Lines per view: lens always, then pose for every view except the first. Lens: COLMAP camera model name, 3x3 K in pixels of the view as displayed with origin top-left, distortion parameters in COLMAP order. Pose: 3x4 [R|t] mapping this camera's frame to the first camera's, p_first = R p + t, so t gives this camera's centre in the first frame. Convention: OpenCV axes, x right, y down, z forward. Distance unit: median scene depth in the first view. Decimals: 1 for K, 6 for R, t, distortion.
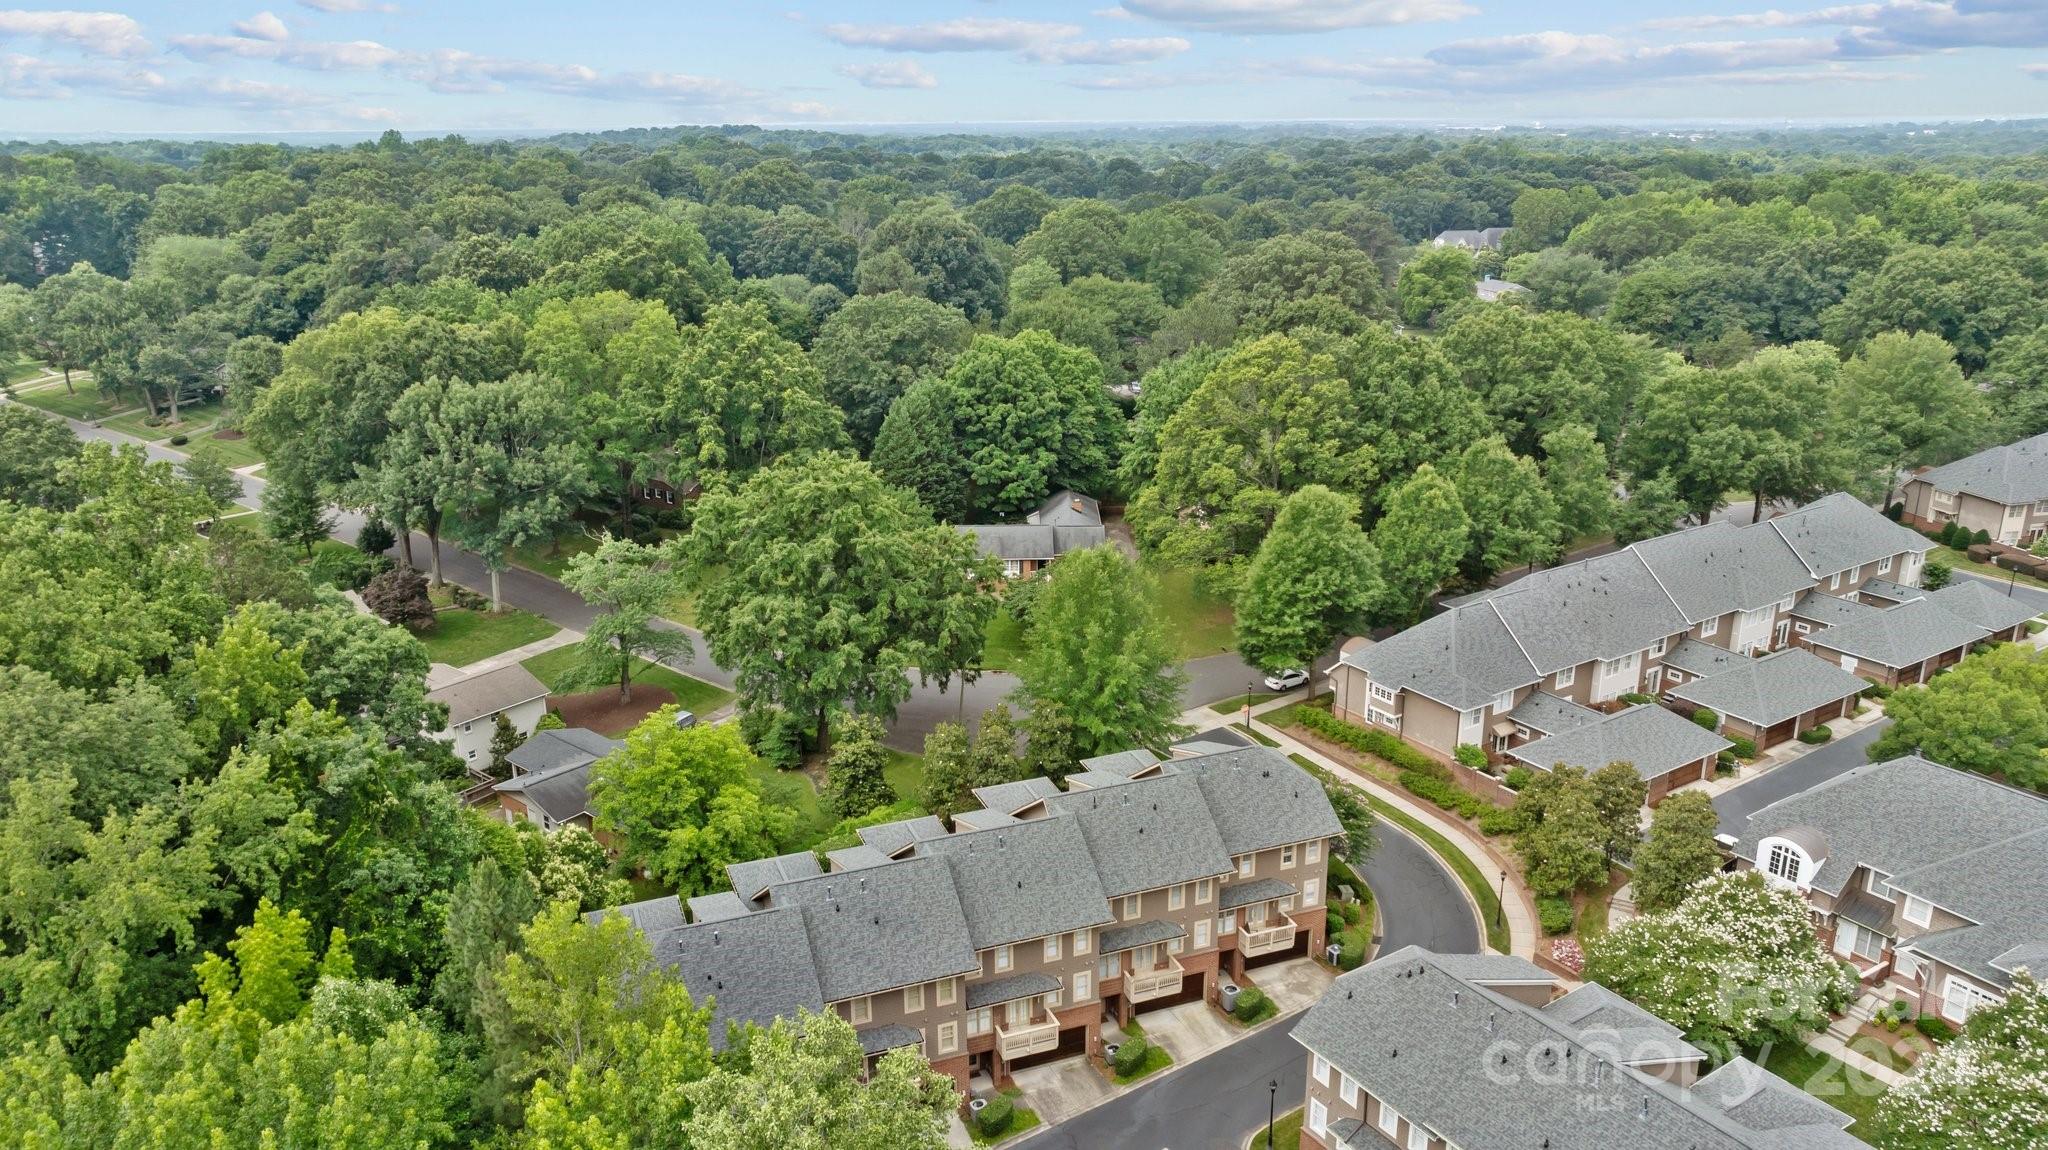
lens RADIAL K [[1449.9, 0, 1021.3], [0, 1449.9, 571.4], [0, 0, 1]] dist [-0.024052, 0.013395]
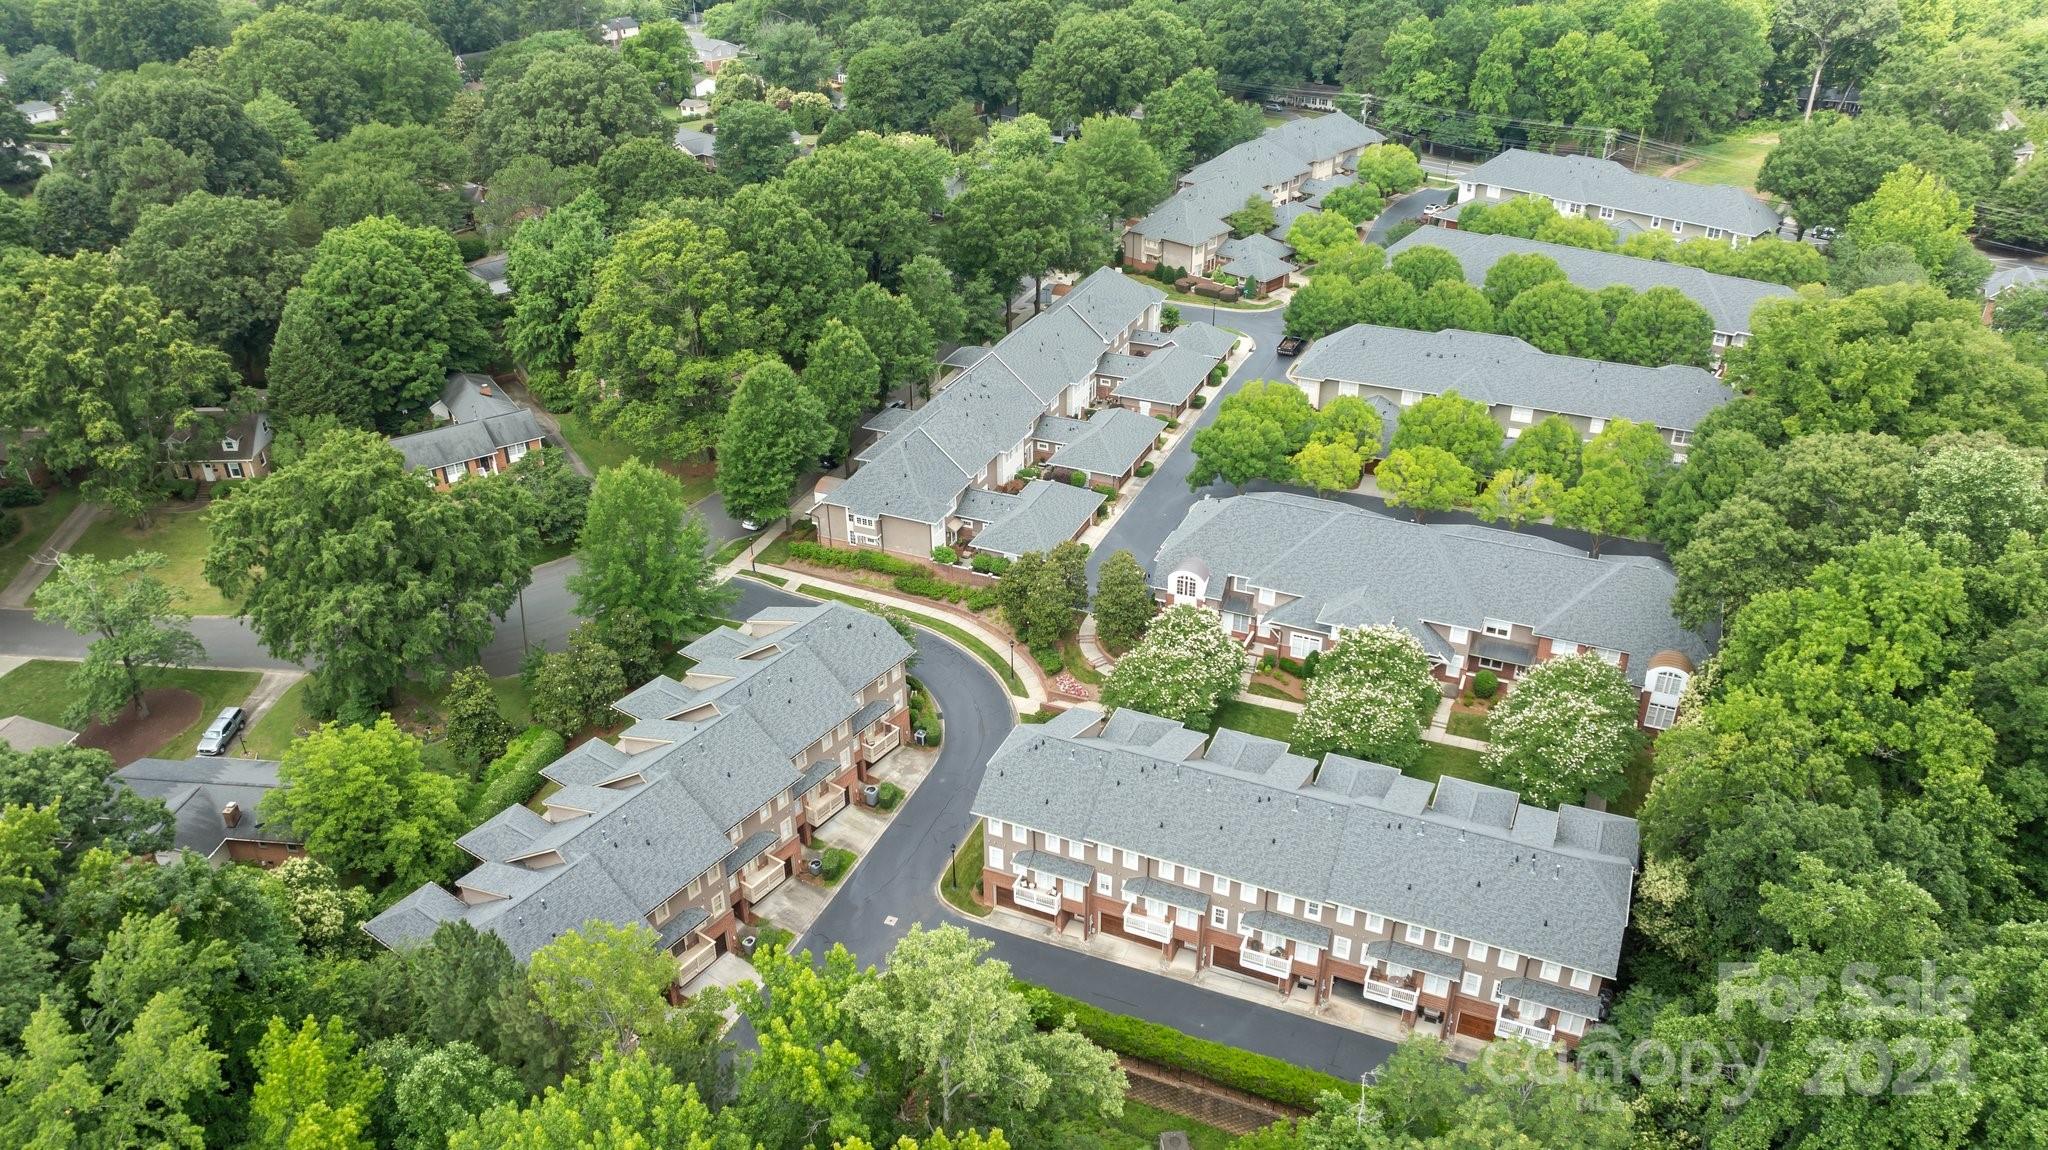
lens RADIAL K [[1449.9, 0, 1031.7], [0, 1449.9, 576.4], [0, 0, 1]] dist [-0.024052, 0.013395]
pose [[0.832286, -0.274481, 0.481623, -0.209561], [0.169695, 0.953254, 0.250021, -0.135549], [-0.527735, -0.126360, 0.839958, -0.115313]]
